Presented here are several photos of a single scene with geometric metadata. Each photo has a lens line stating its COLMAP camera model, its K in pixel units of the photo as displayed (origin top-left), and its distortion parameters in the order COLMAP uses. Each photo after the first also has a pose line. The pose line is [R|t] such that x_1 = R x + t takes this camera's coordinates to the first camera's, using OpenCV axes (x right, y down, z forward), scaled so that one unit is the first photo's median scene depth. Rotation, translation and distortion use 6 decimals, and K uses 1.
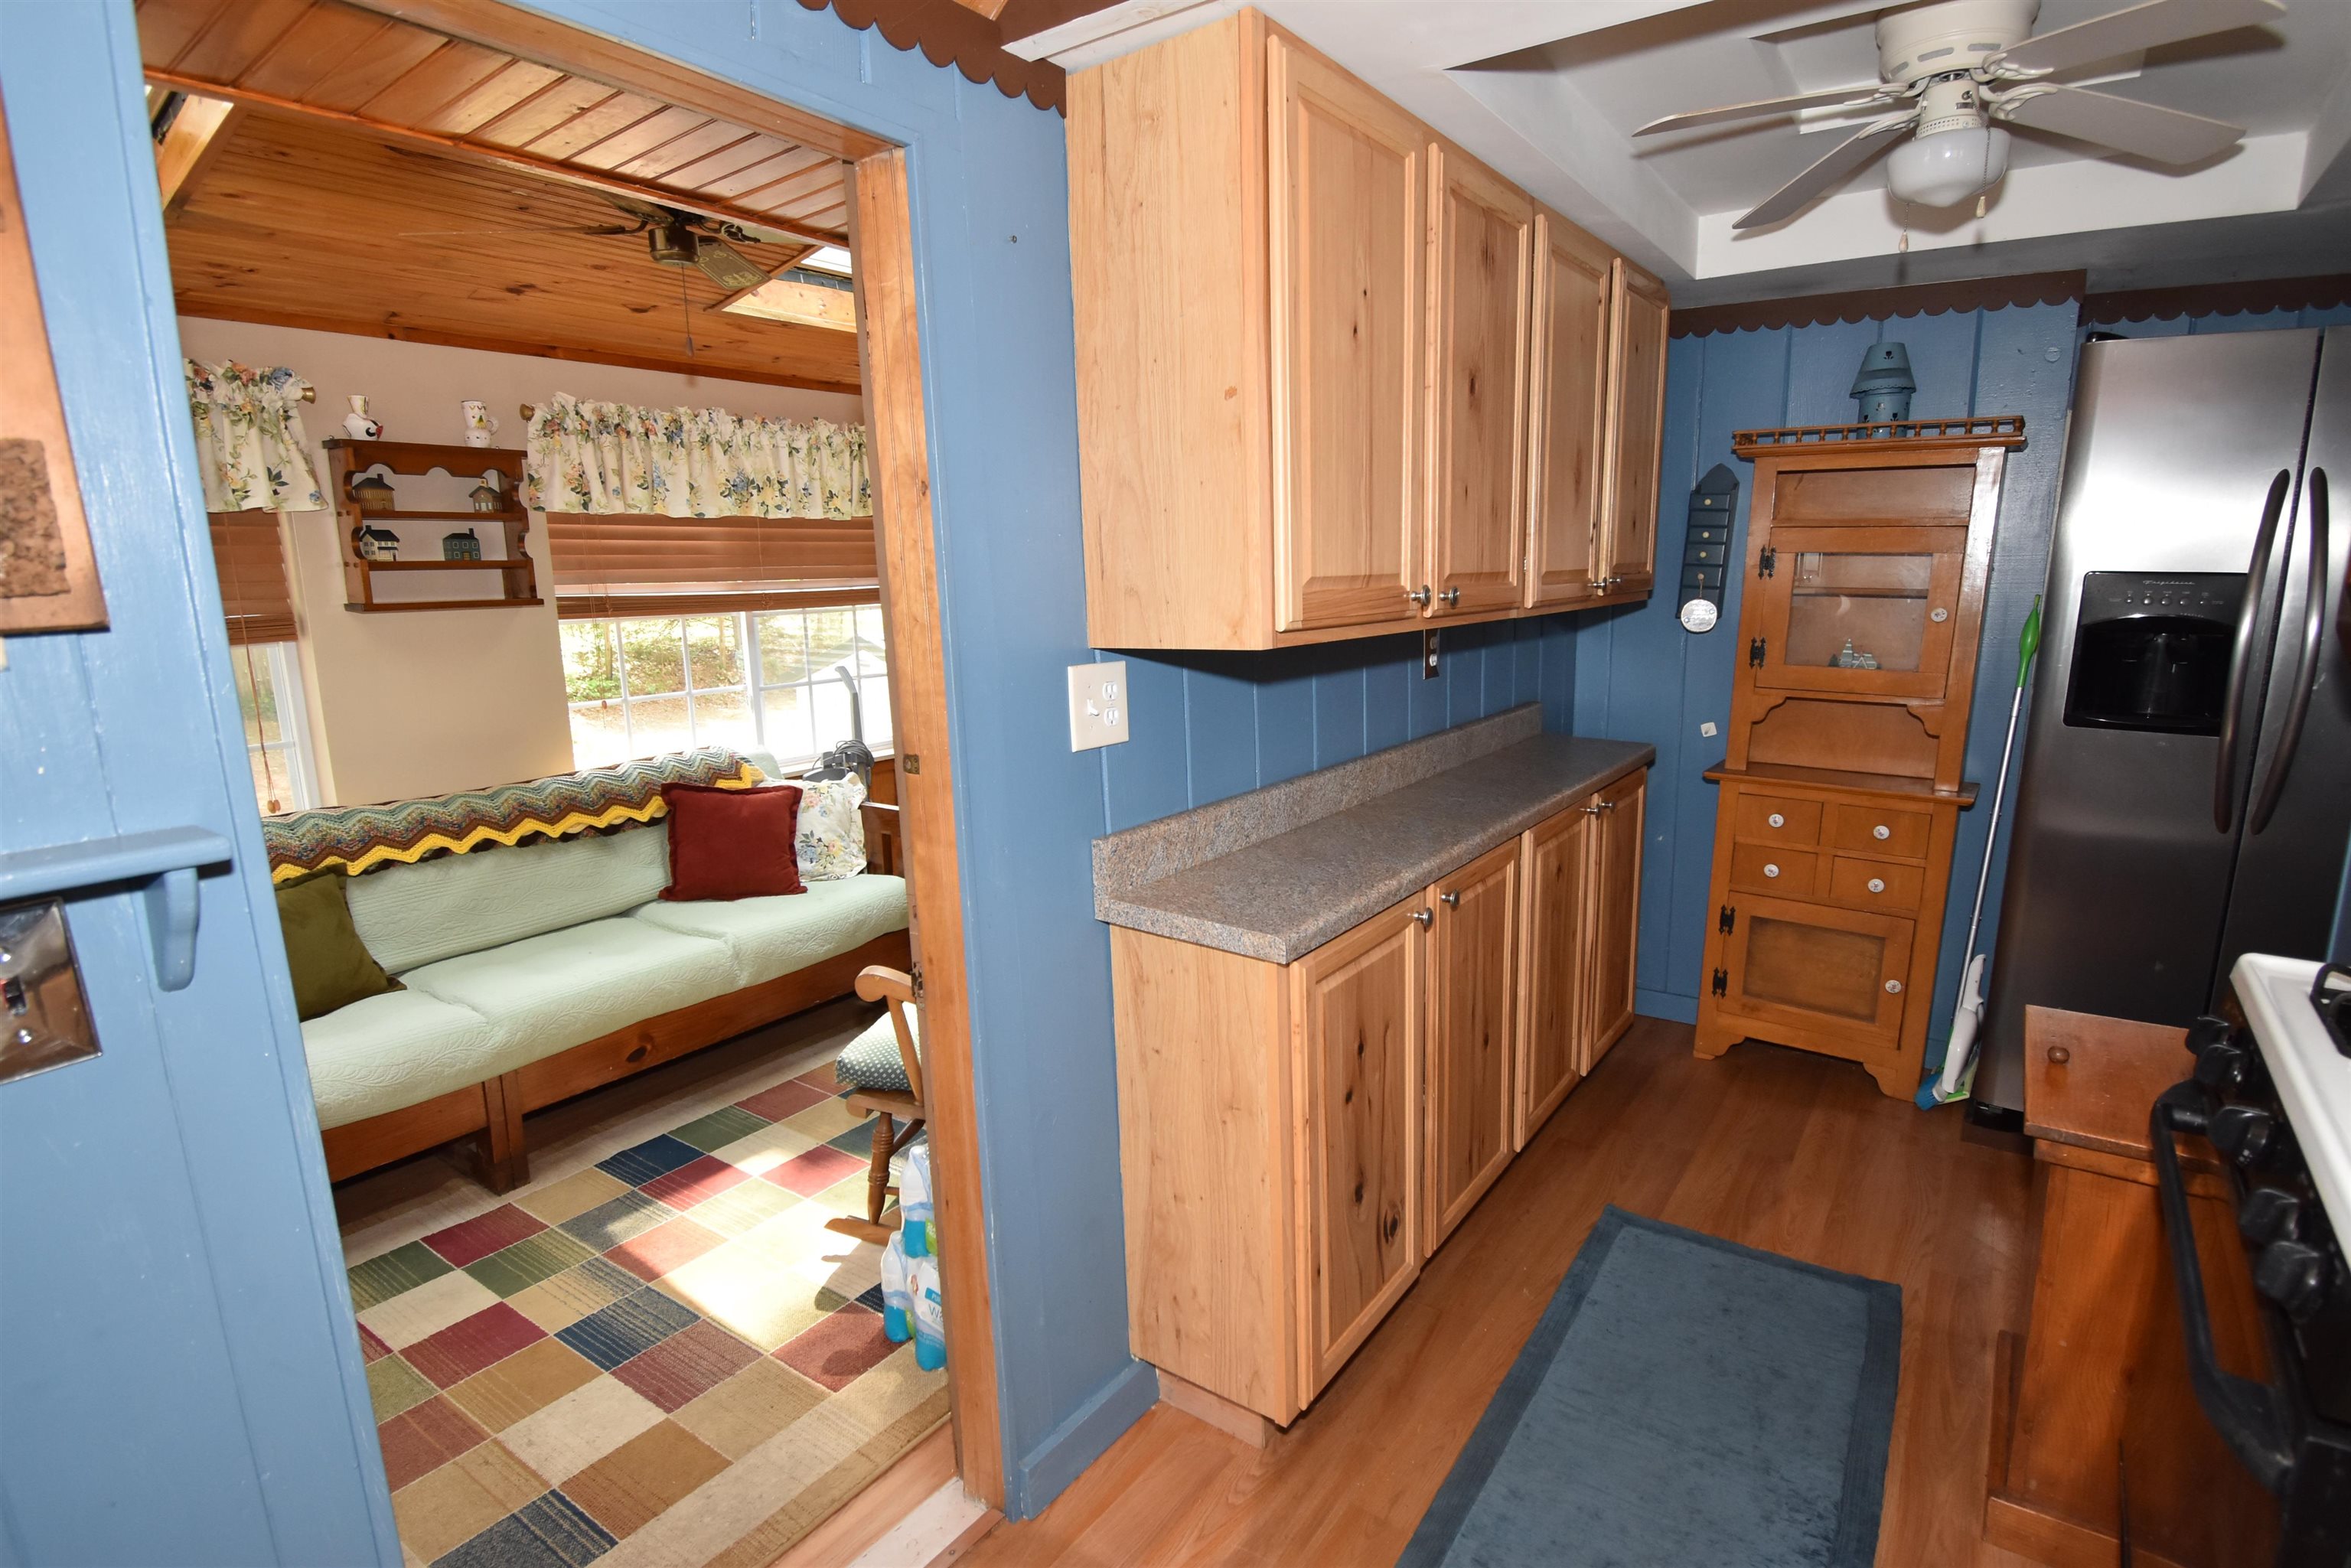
lens RADIAL K [[1160.5, 0, 1219.5], [0, 1160.5, 787.5], [0, 0, 1]] dist [0.001050, -0.023578]
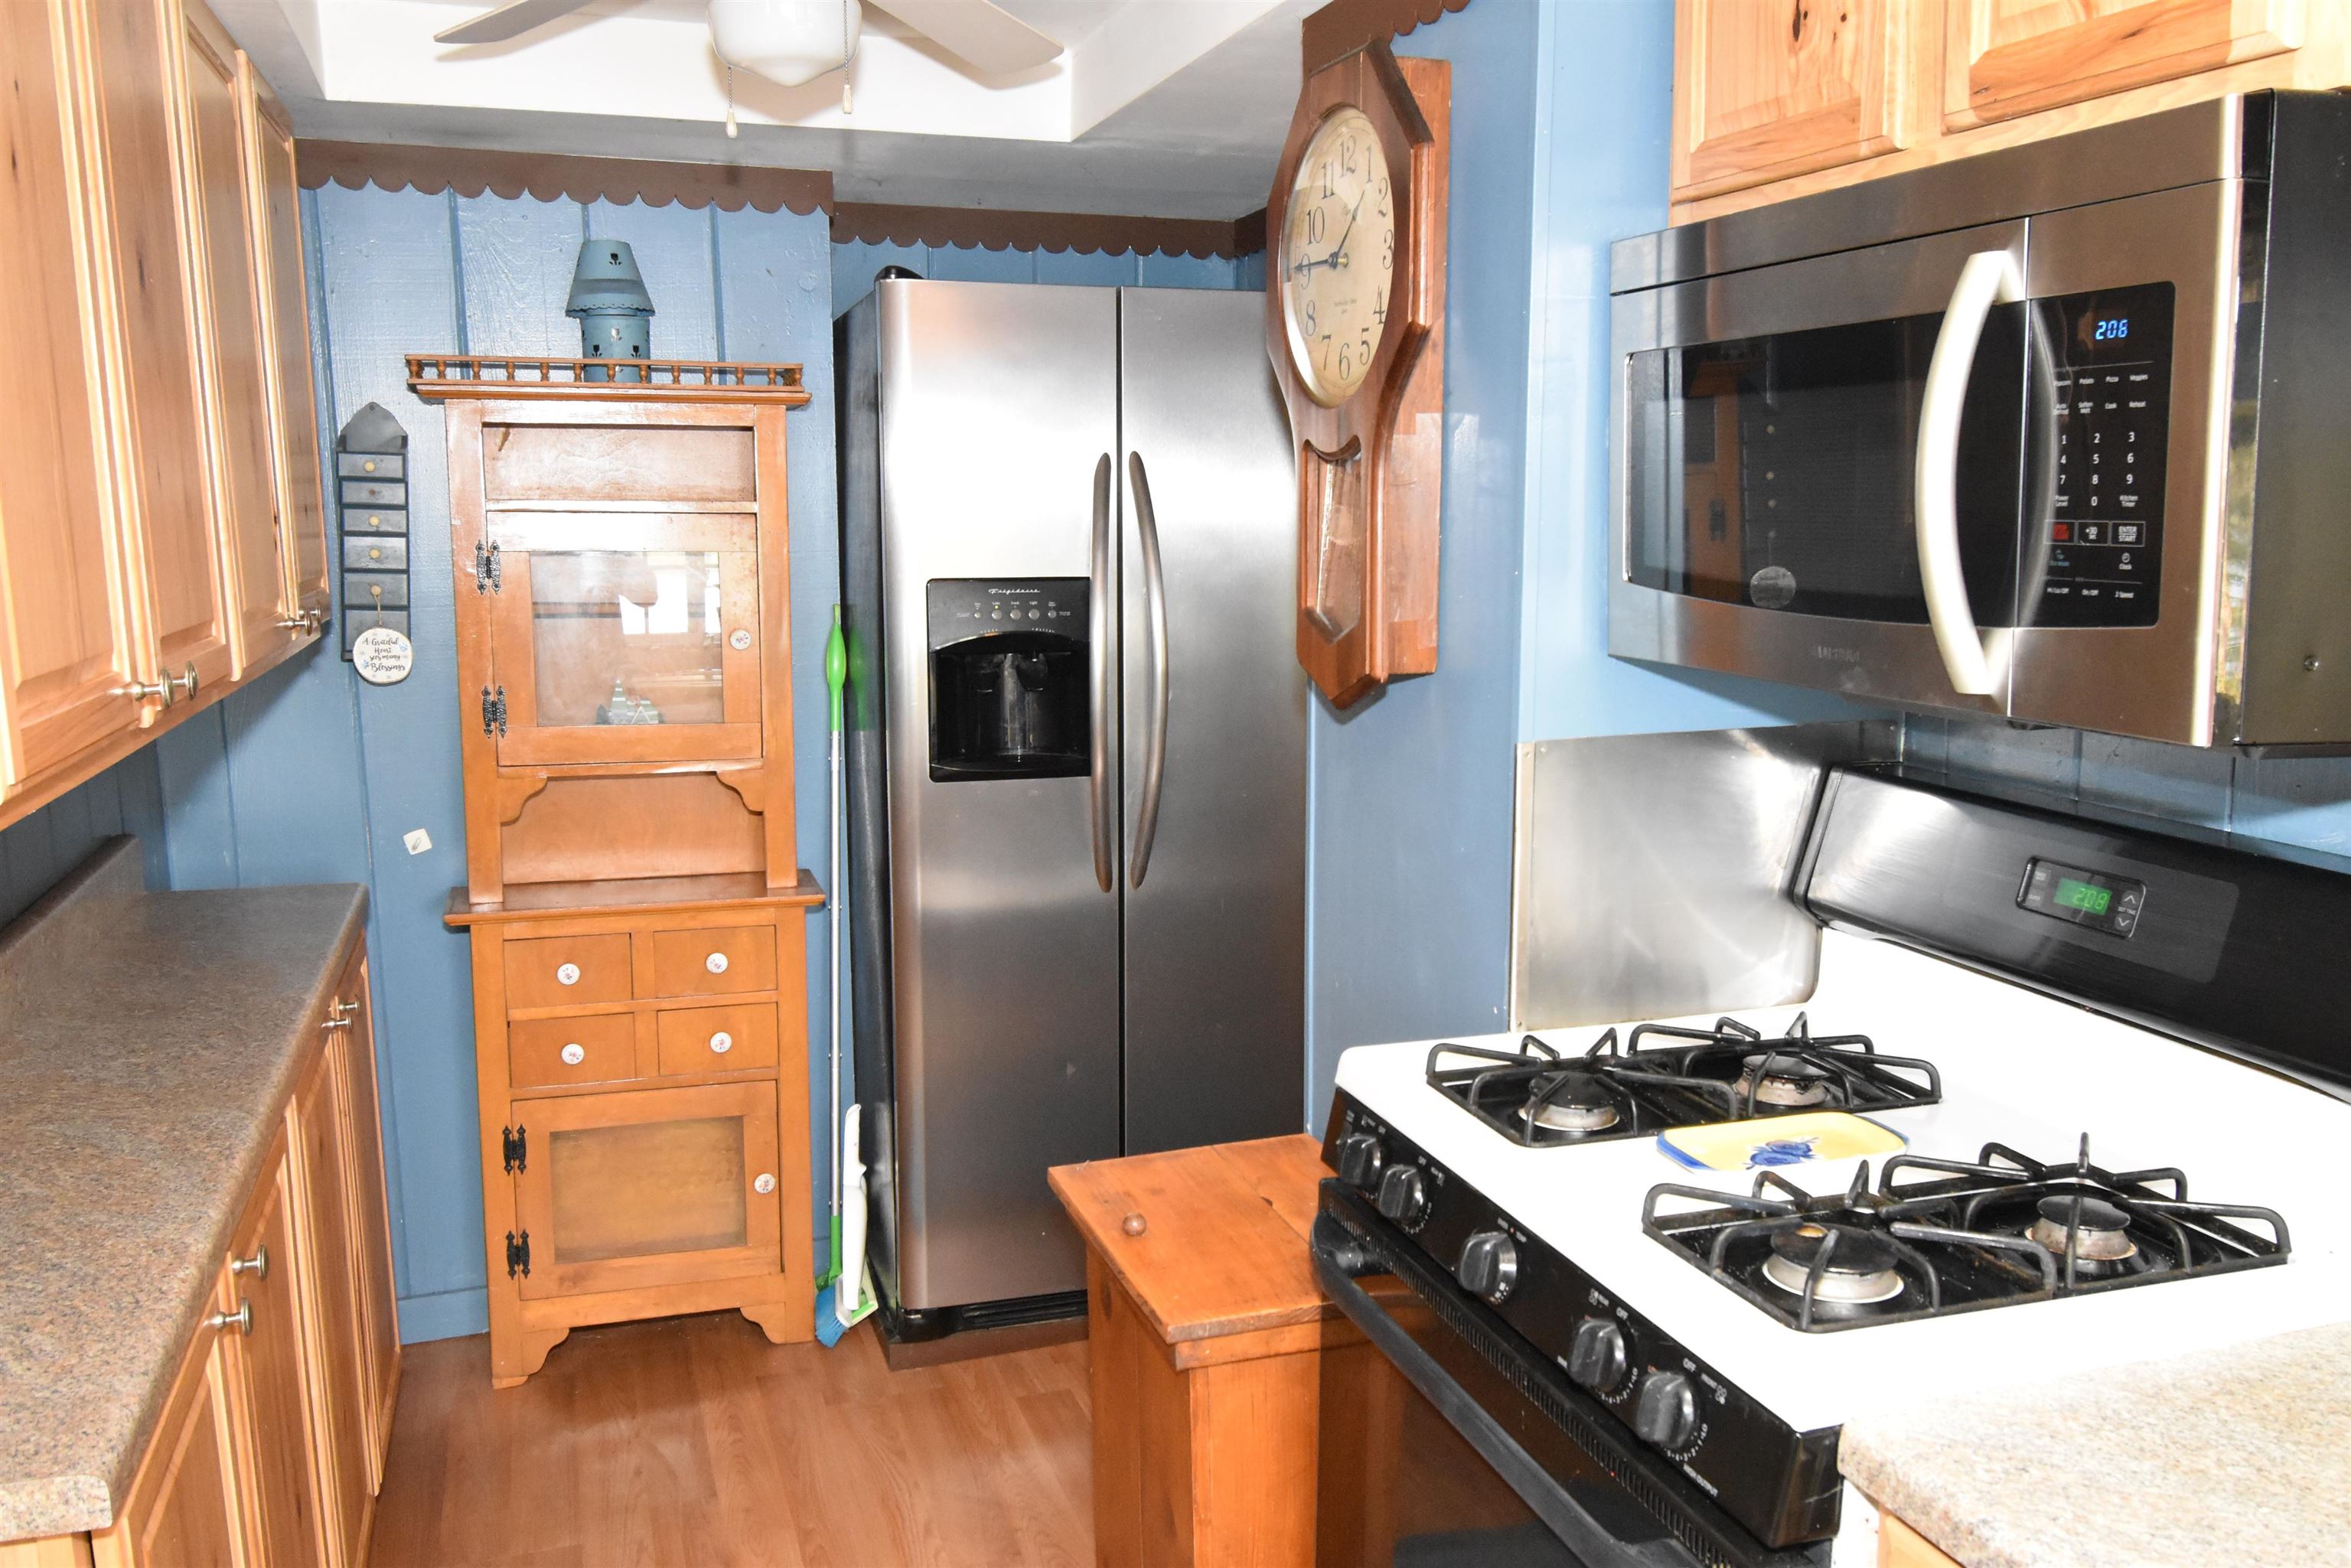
lens RADIAL K [[1896.7, 0, 1175.5], [0, 1896.7, 784.0], [0, 0, 1]] dist [-0.003277, -0.003859]
pose [[0.594869, -0.106620, 0.796720, -0.206877], [0.149008, 0.988612, 0.021043, -0.071916], [-0.789891, 0.106200, 0.603981, 0.167161]]
